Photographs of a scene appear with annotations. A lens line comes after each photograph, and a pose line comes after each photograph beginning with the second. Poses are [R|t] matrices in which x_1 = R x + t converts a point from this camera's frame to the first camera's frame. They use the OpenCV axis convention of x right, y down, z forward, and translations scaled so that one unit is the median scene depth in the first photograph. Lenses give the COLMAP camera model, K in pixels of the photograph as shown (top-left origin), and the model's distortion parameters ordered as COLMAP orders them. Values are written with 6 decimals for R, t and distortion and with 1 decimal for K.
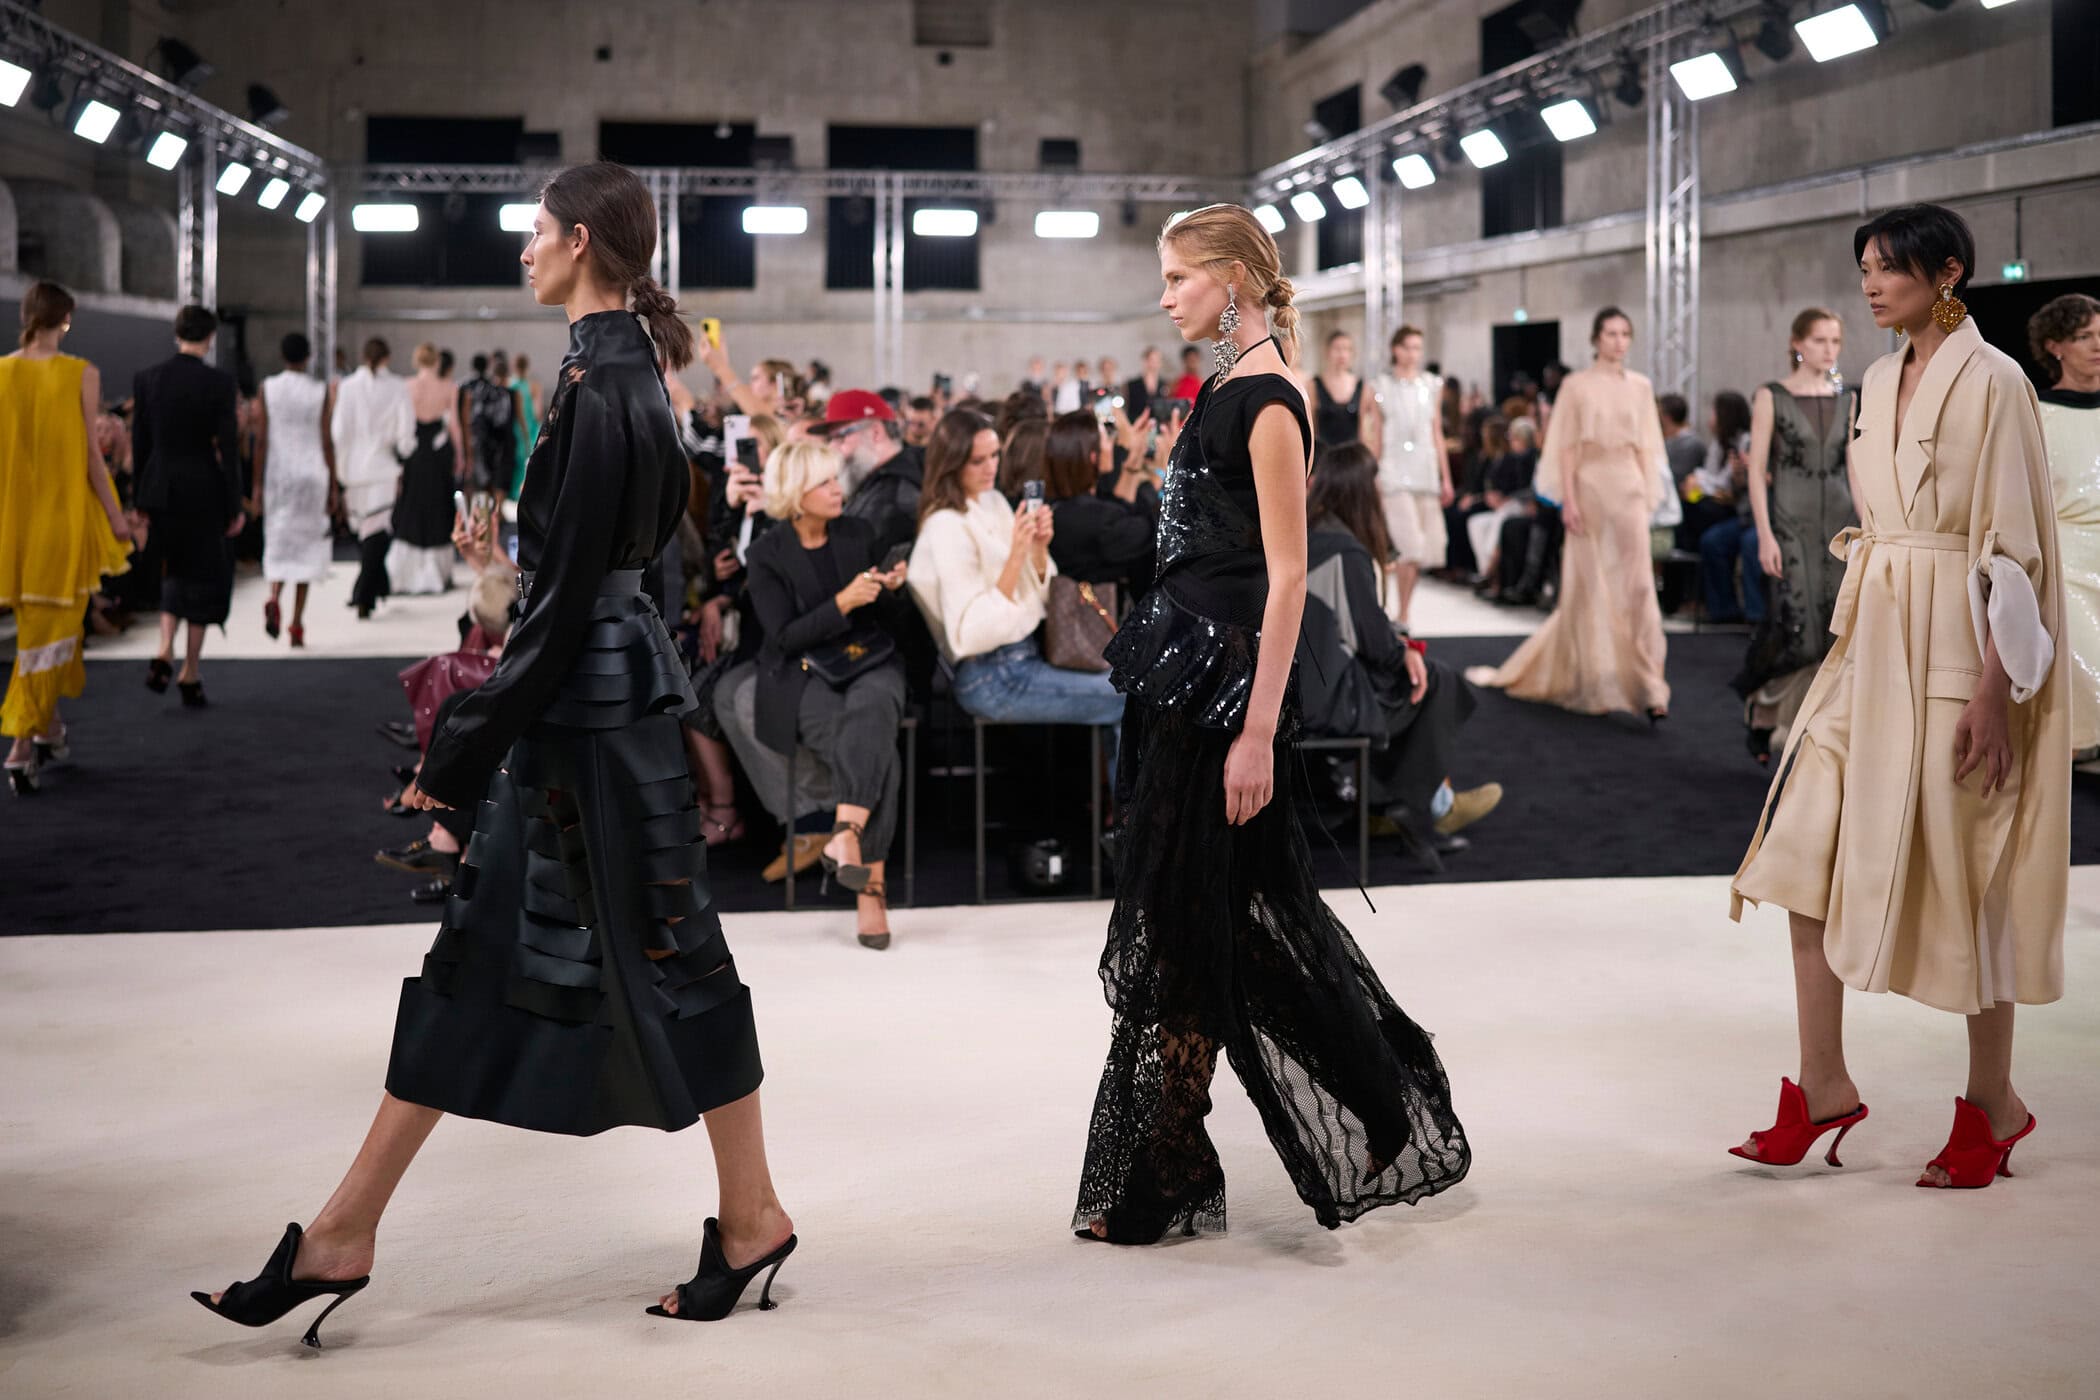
lens RADIAL K [[2067.6, 0, 1056.5], [0, 2067.6, 368.3], [0, 0, 1]] dist [-0.062233, 0.233366]
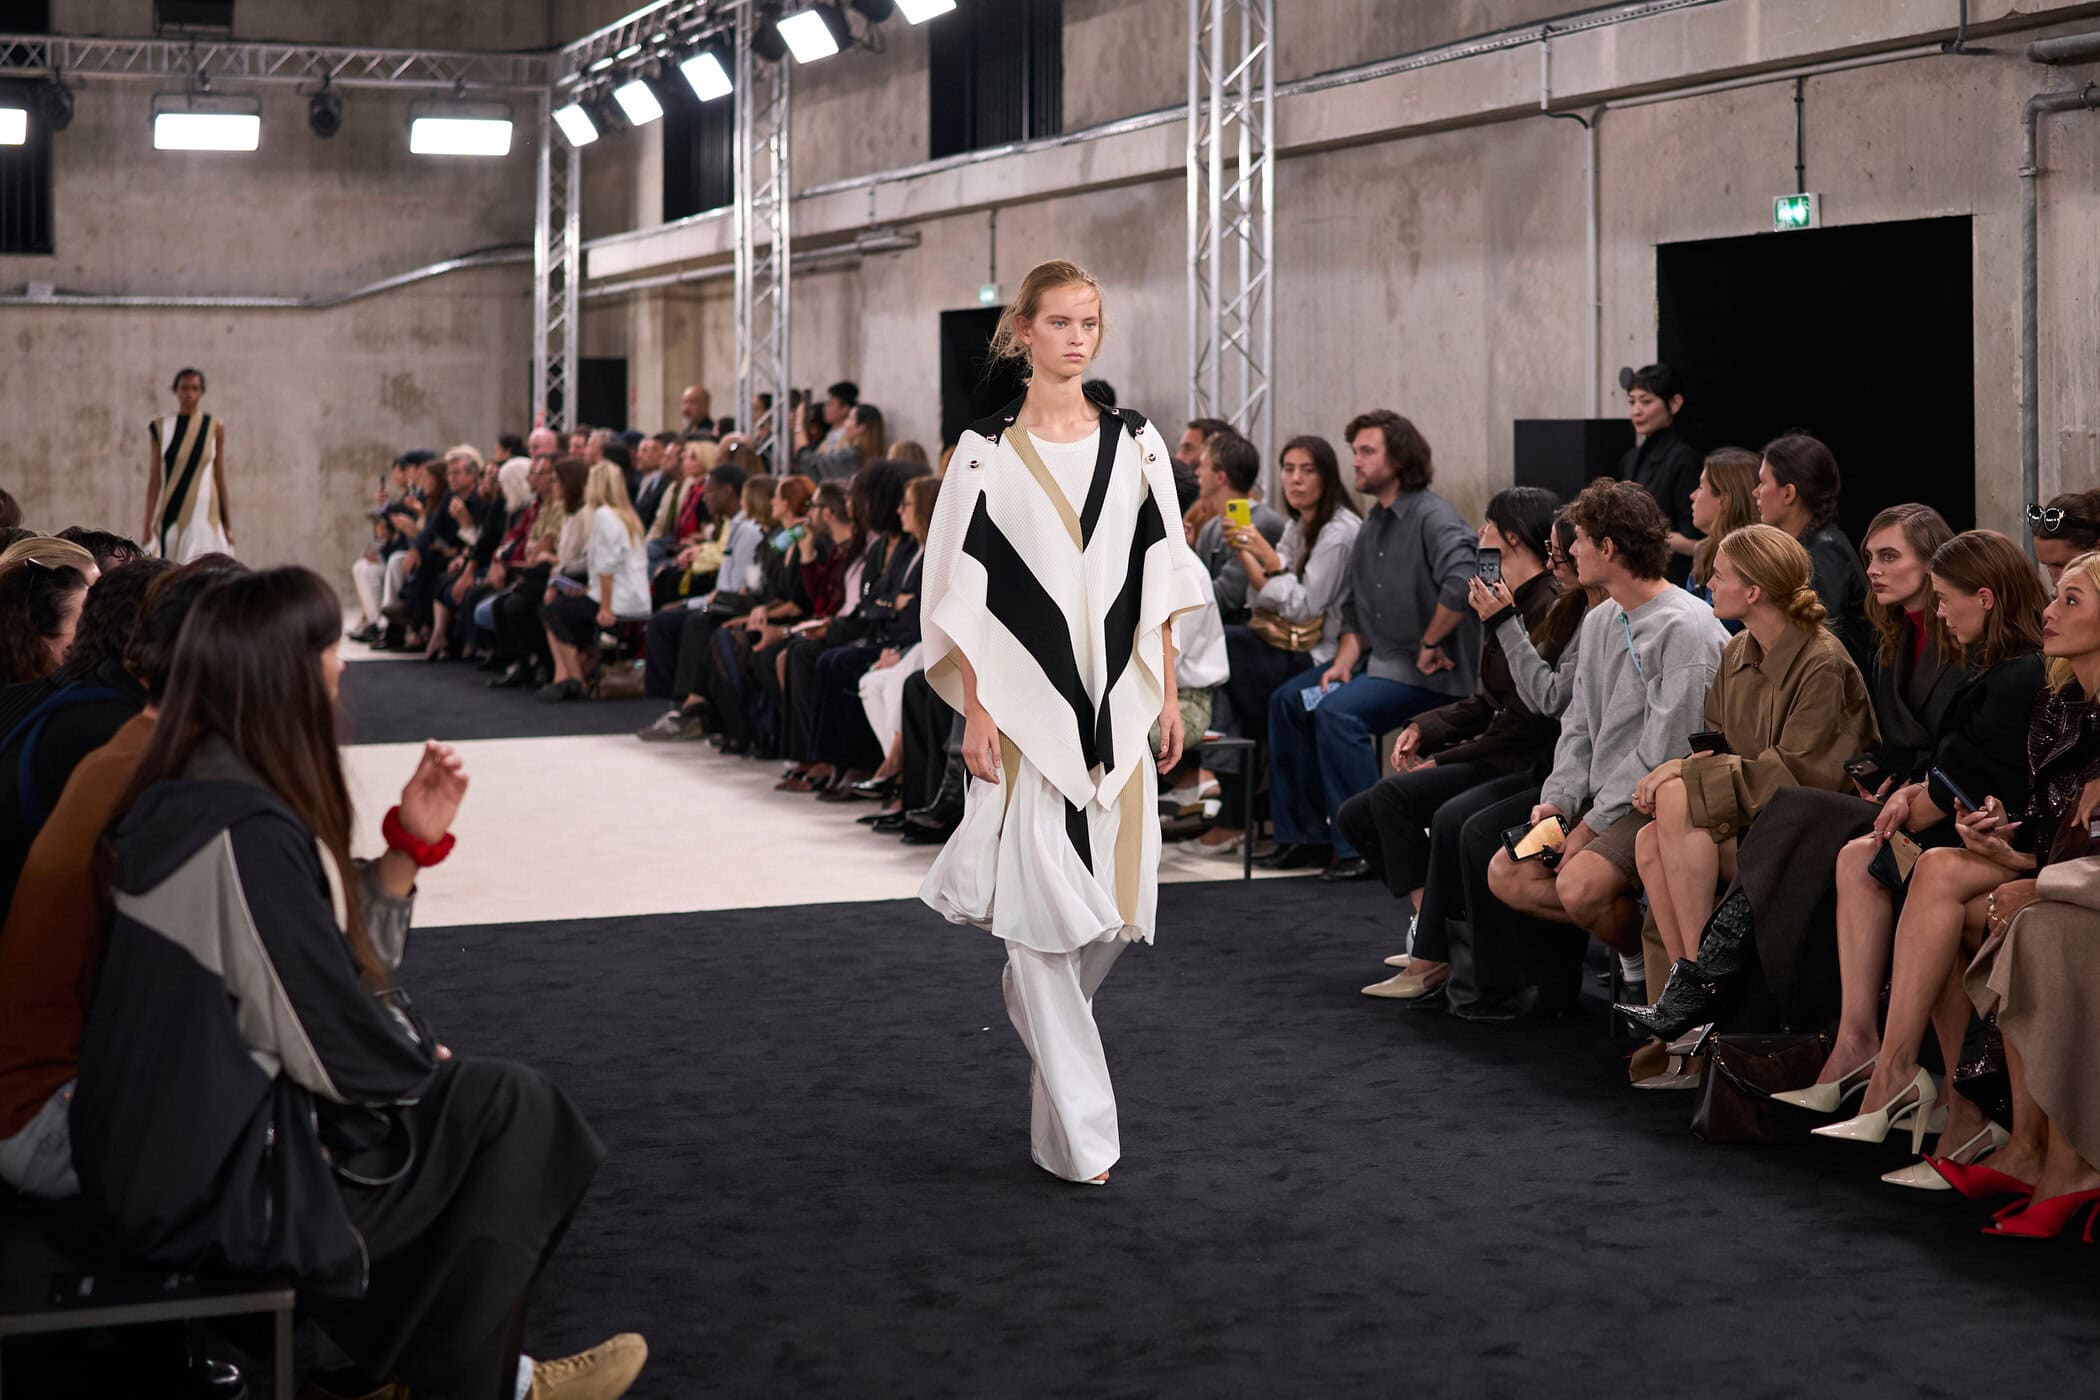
lens RADIAL K [[3395.6, 0, 1150.5], [0, 3395.6, 350.0], [0, 0, 1]] dist [-0.020824, 0.050758]
pose [[0.971630, -0.002242, 0.236497, 0.038013], [0.005016, 0.999925, -0.011129, -0.000258], [-0.236454, 0.011999, 0.971569, 0.073398]]
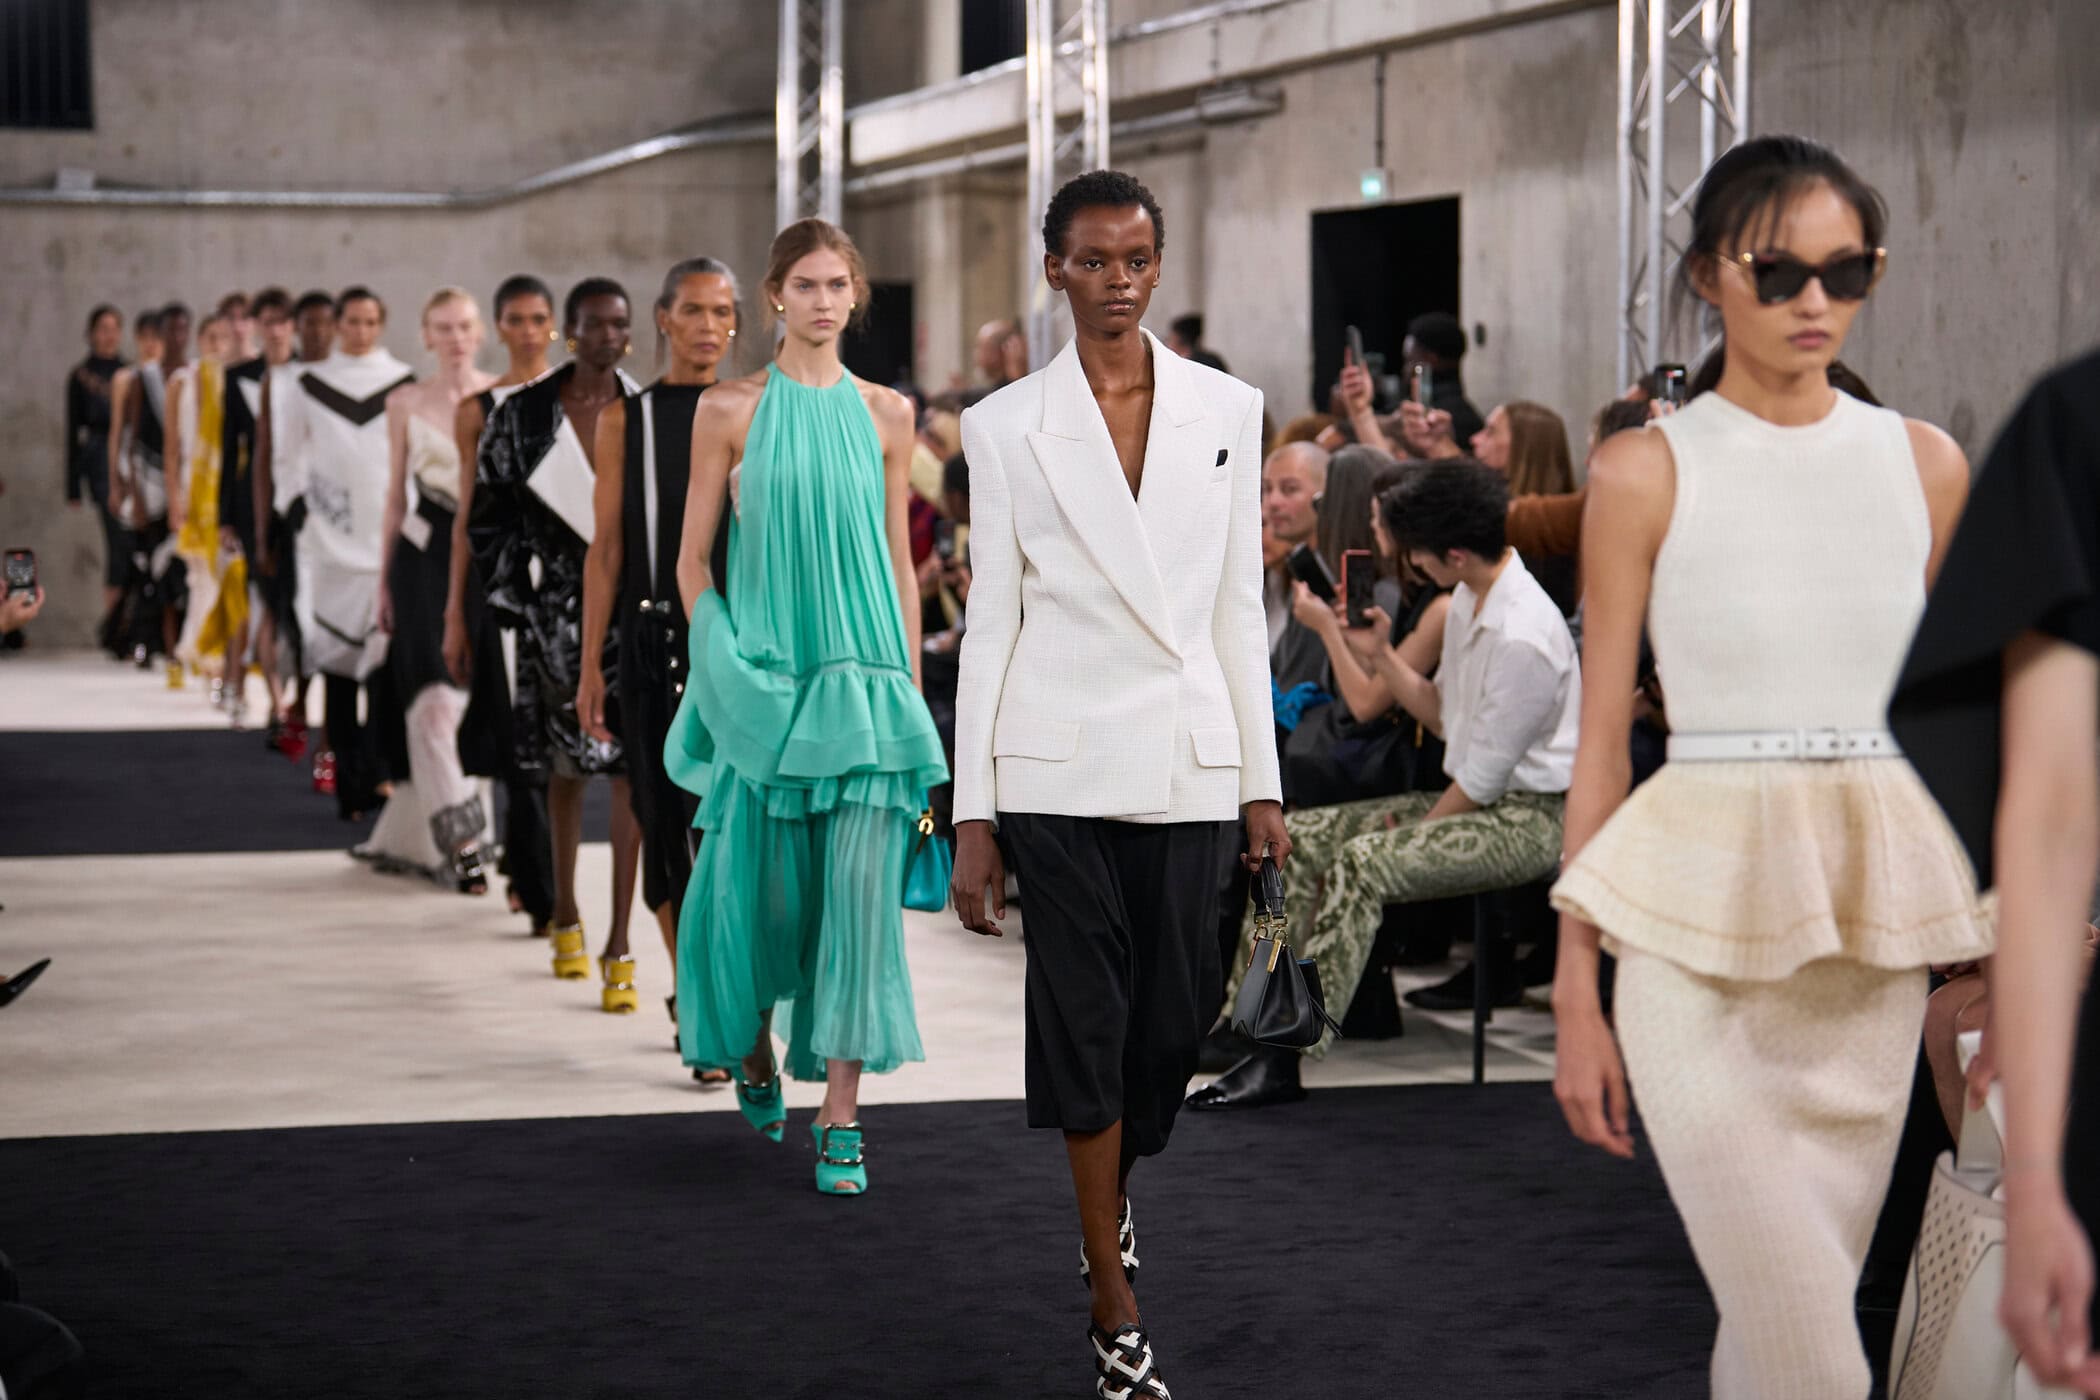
lens RADIAL K [[4962.8, 0, 1050.0], [0, 4962.8, 700.0], [0, 0, 1]] dist [0.204349, -0.819046]
pose [[0.996596, -0.011592, 0.081625, 0.070542], [0.005477, 0.997188, 0.074746, -0.000546], [-0.082262, -0.074044, 0.993856, 0.083519]]
